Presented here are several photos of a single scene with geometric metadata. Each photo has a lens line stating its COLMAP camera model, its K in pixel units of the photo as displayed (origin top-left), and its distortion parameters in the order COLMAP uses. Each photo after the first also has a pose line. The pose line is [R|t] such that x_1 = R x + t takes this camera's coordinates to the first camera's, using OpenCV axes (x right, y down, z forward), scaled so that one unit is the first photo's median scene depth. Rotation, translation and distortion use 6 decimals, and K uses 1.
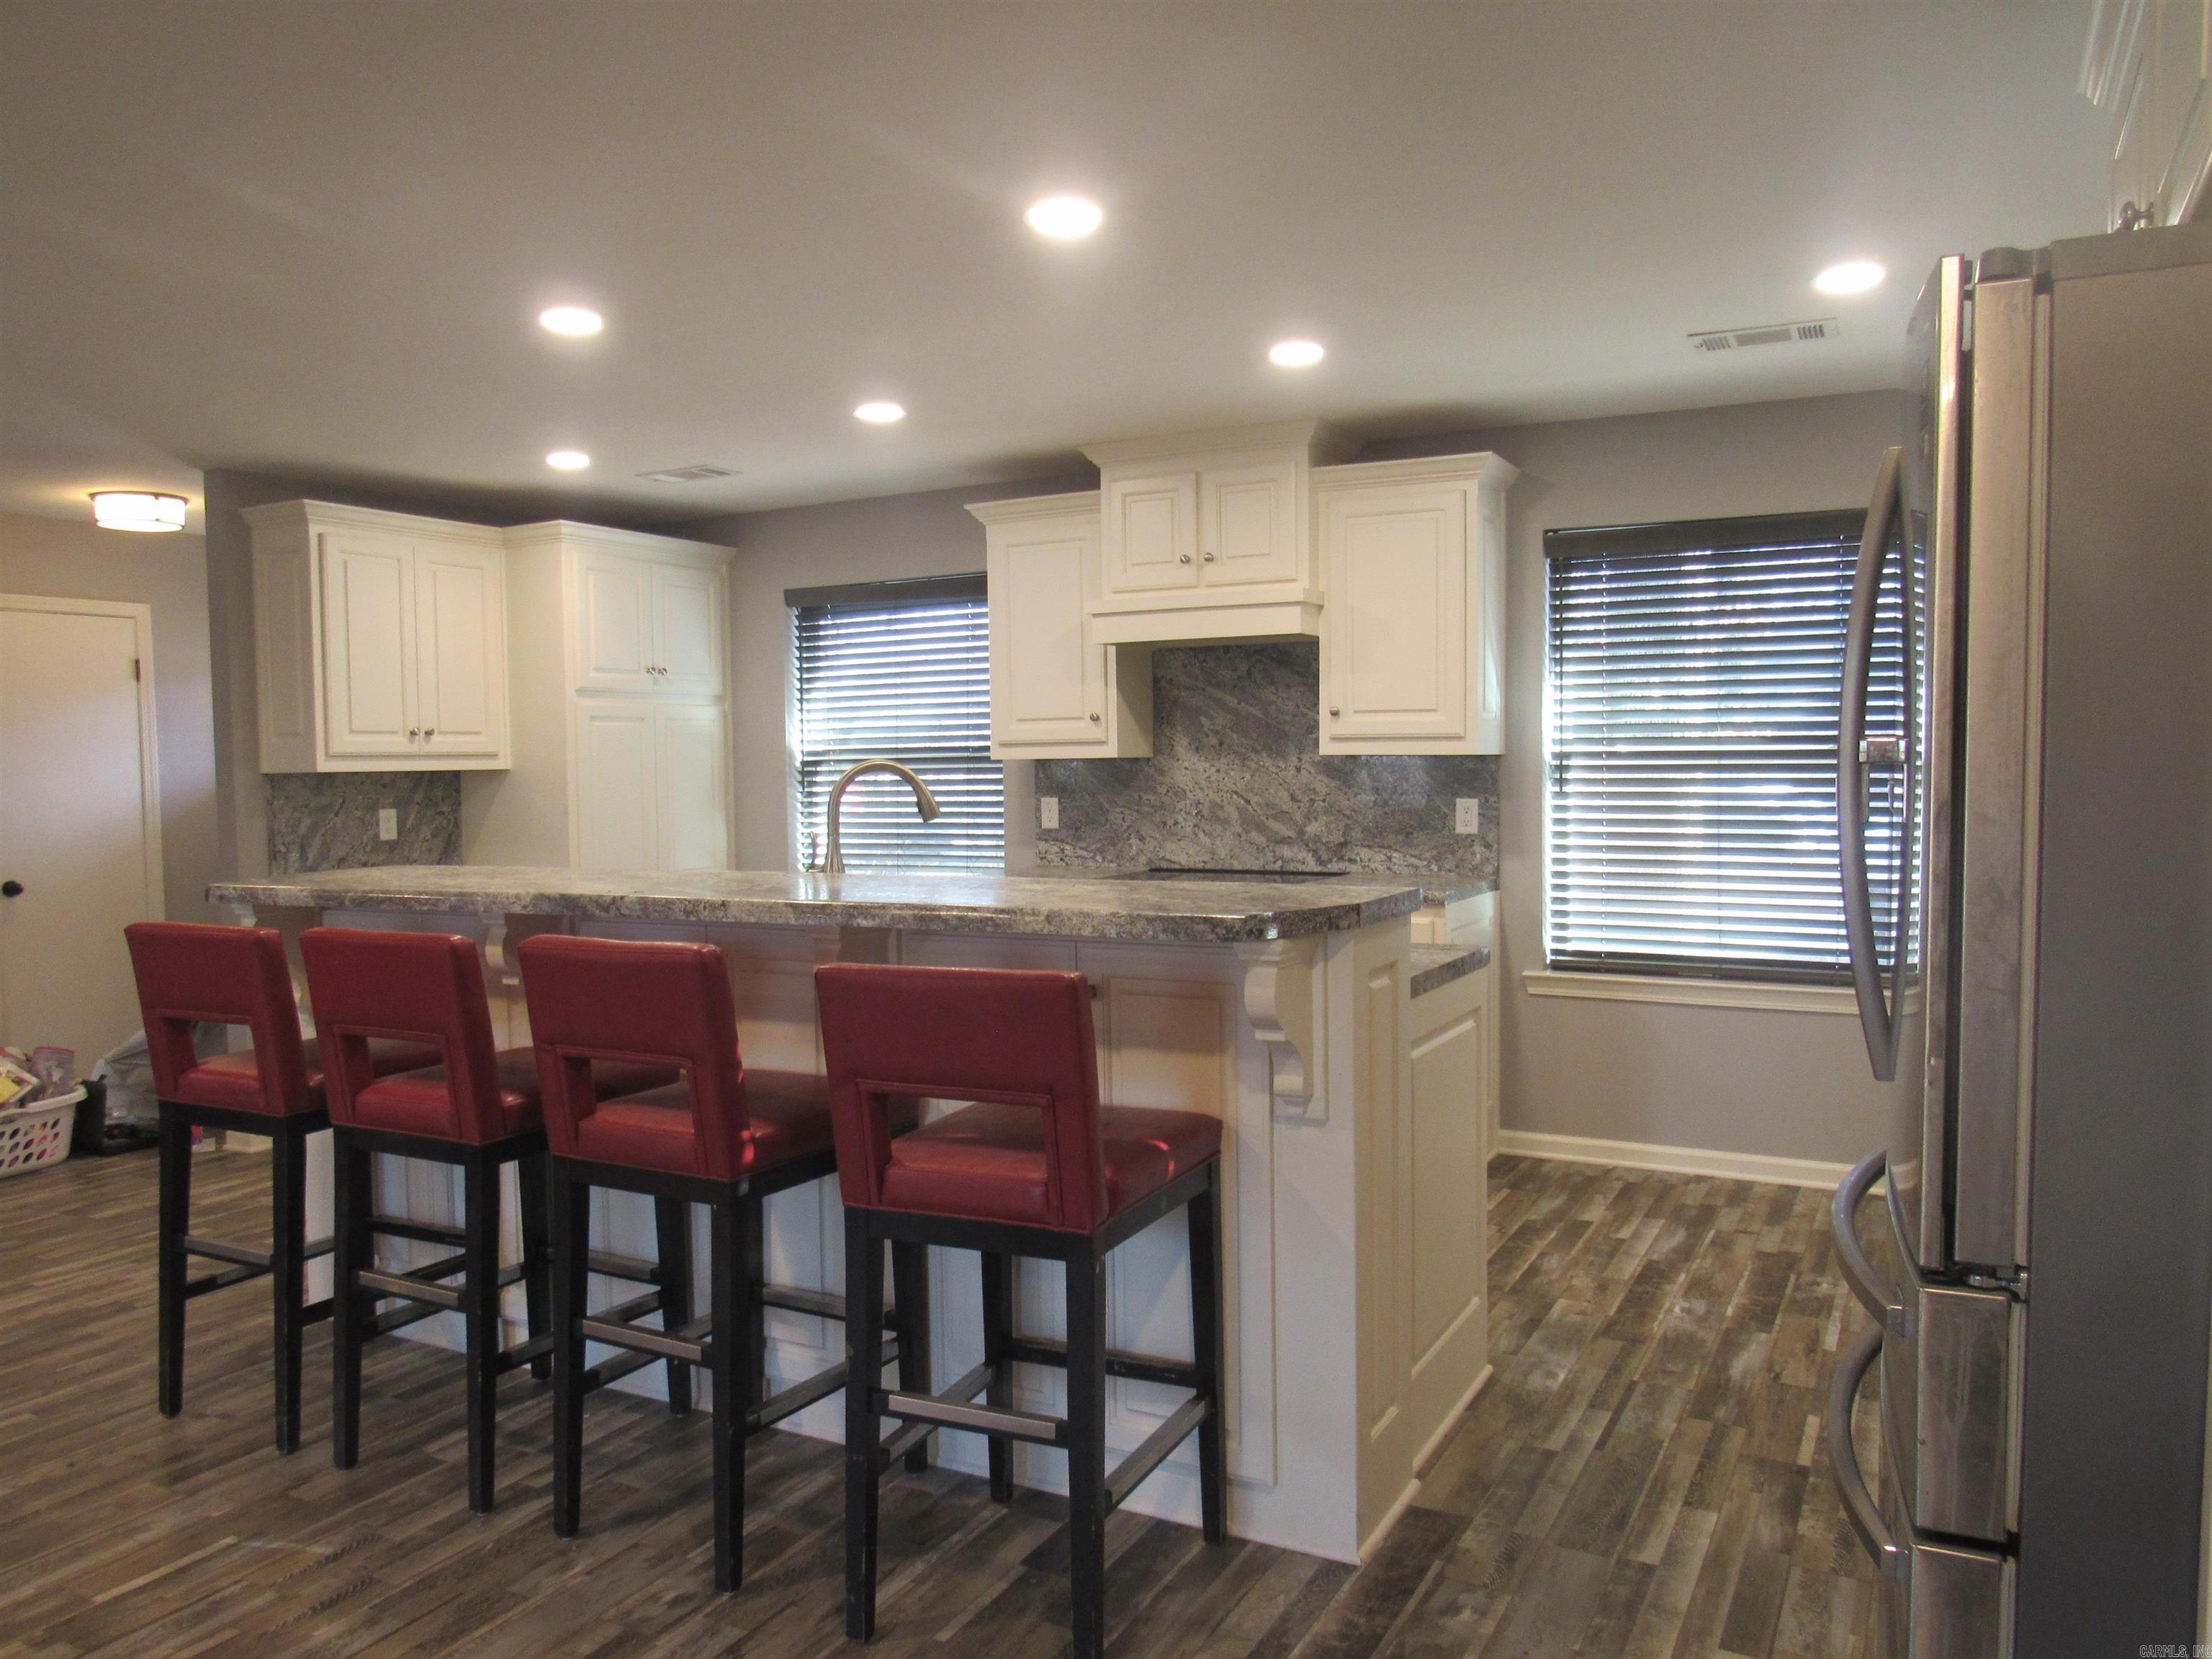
lens RADIAL K [[1608.9, 0, 1097.6], [0, 1608.9, 821.2], [0, 0, 1]] dist [-0.021246, -0.000971]
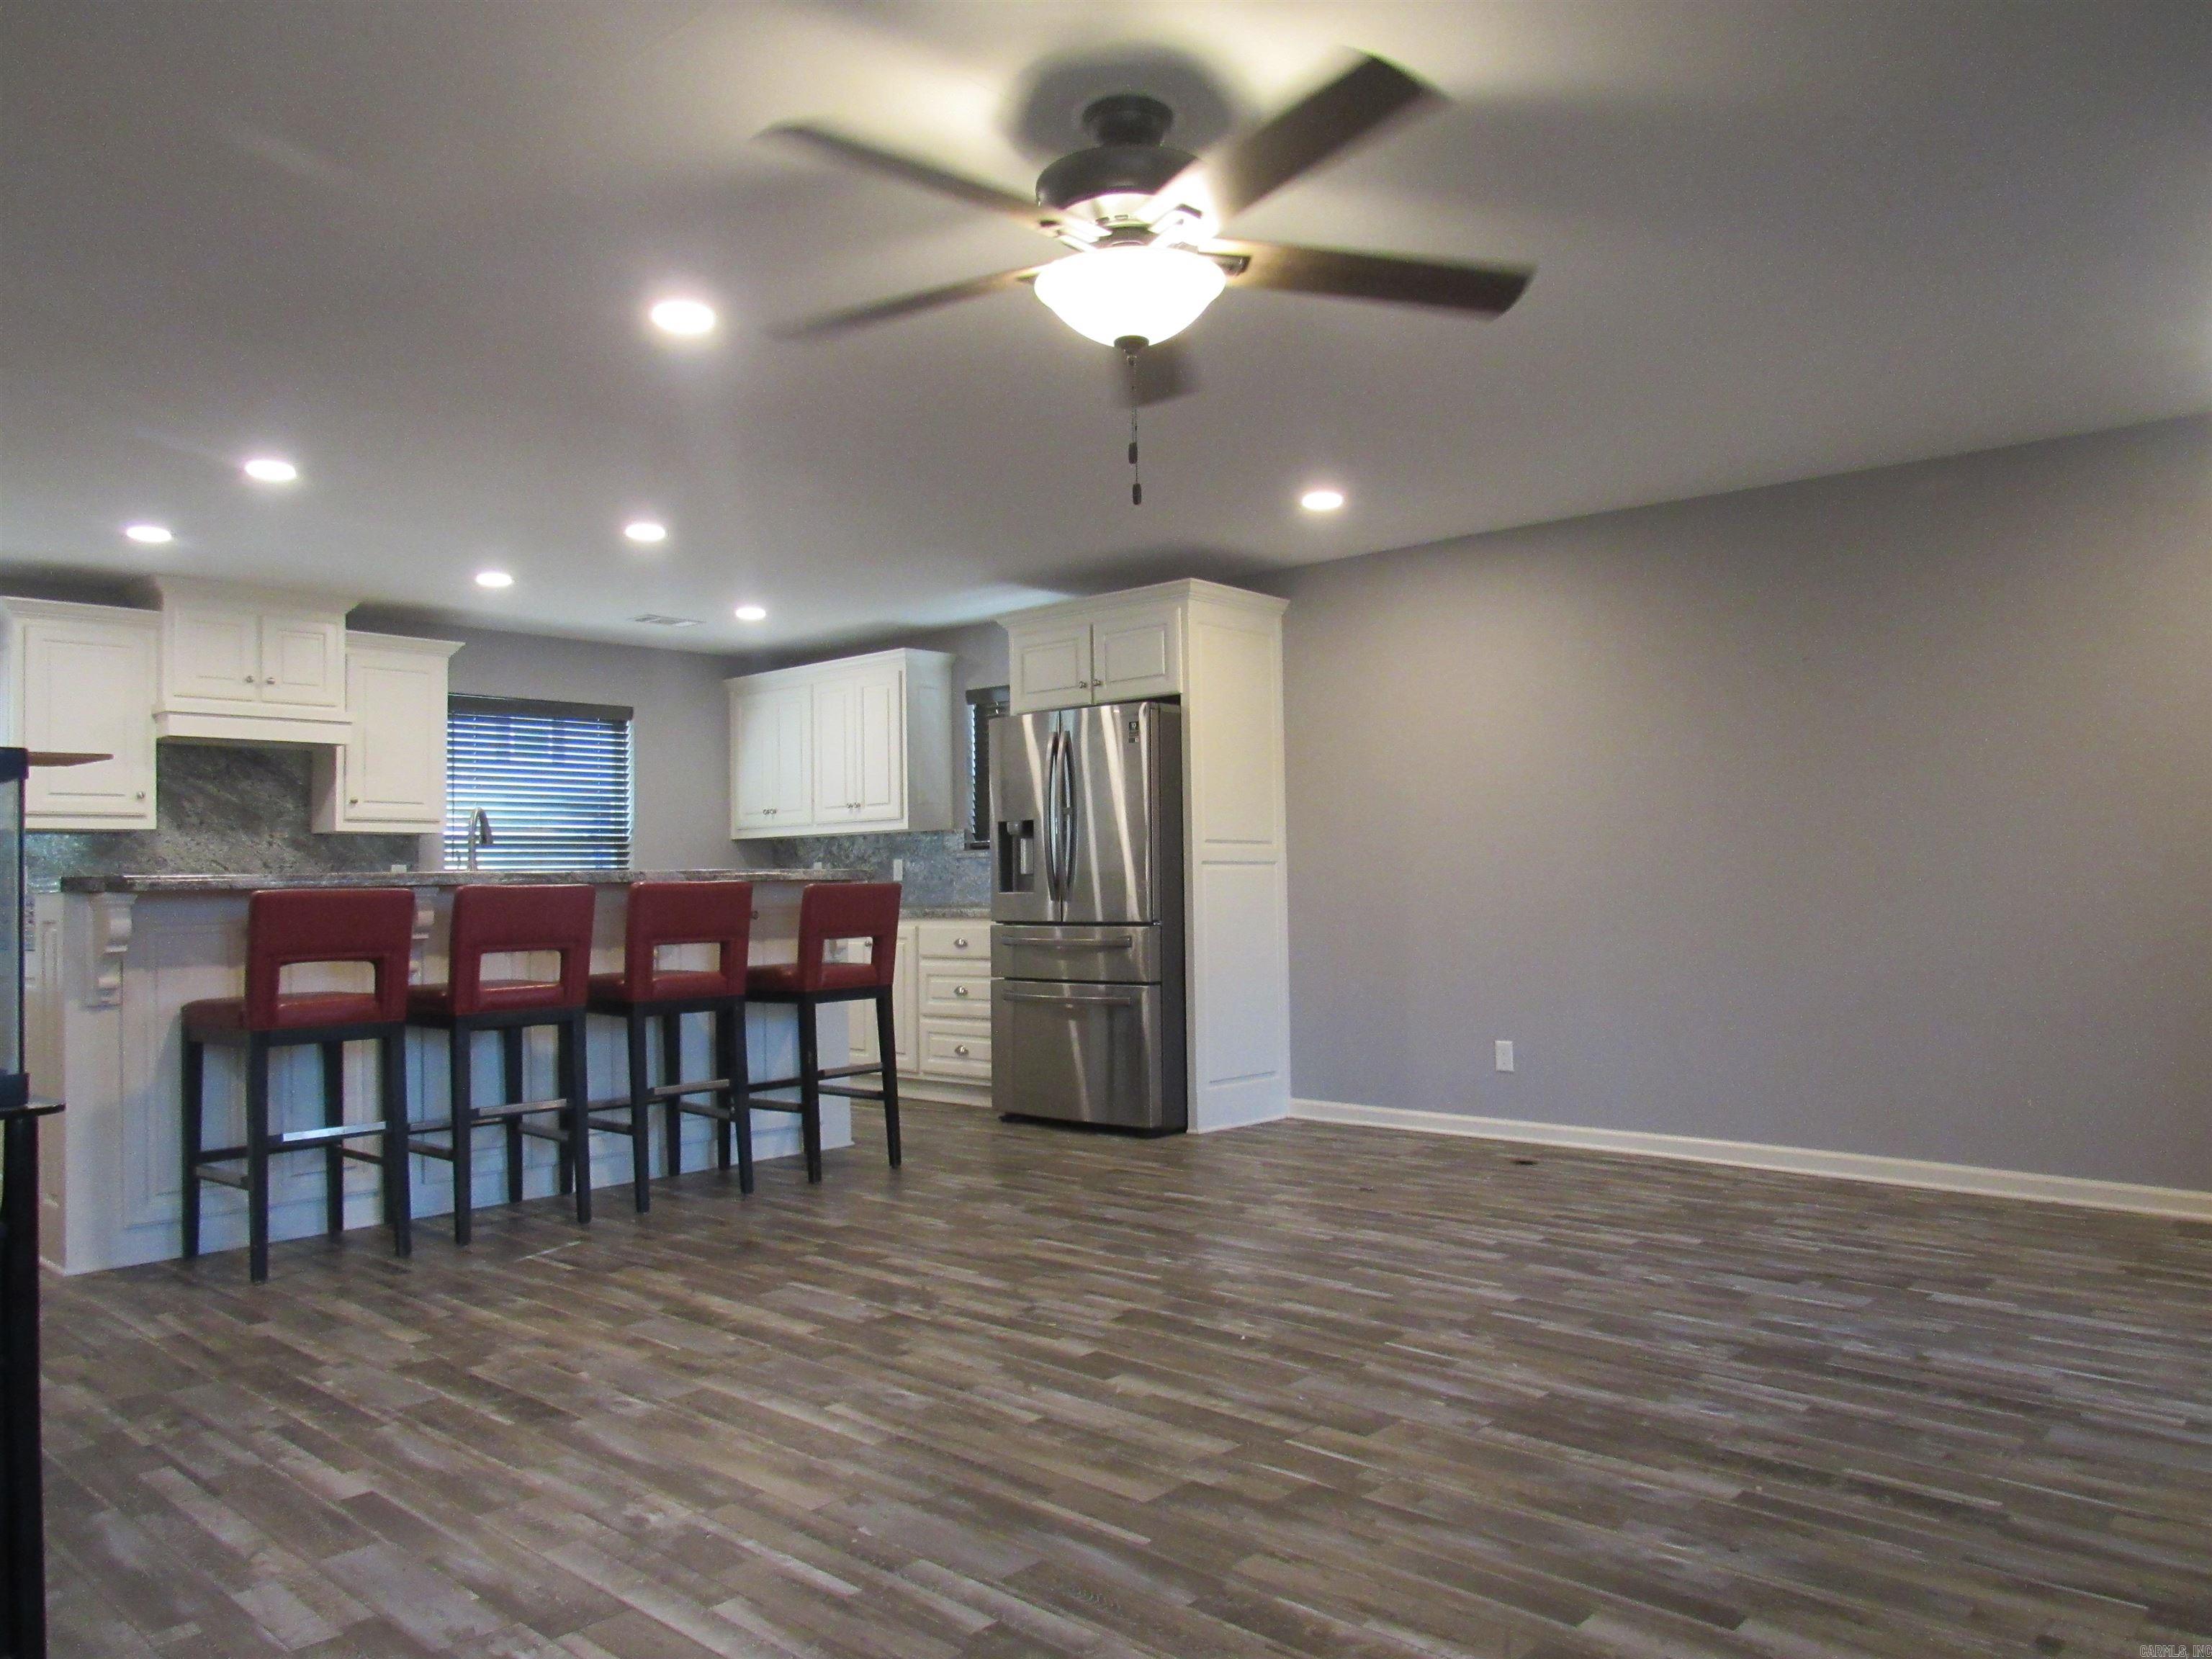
lens RADIAL K [[1608.9, 0, 1098.9], [0, 1608.9, 825.3], [0, 0, 1]] dist [-0.021246, -0.000971]
pose [[0.255027, 0.046092, 0.965835, -0.971885], [0.056429, 0.996451, -0.062453, 0.073666], [-0.965286, 0.070428, 0.251521, 0.002151]]
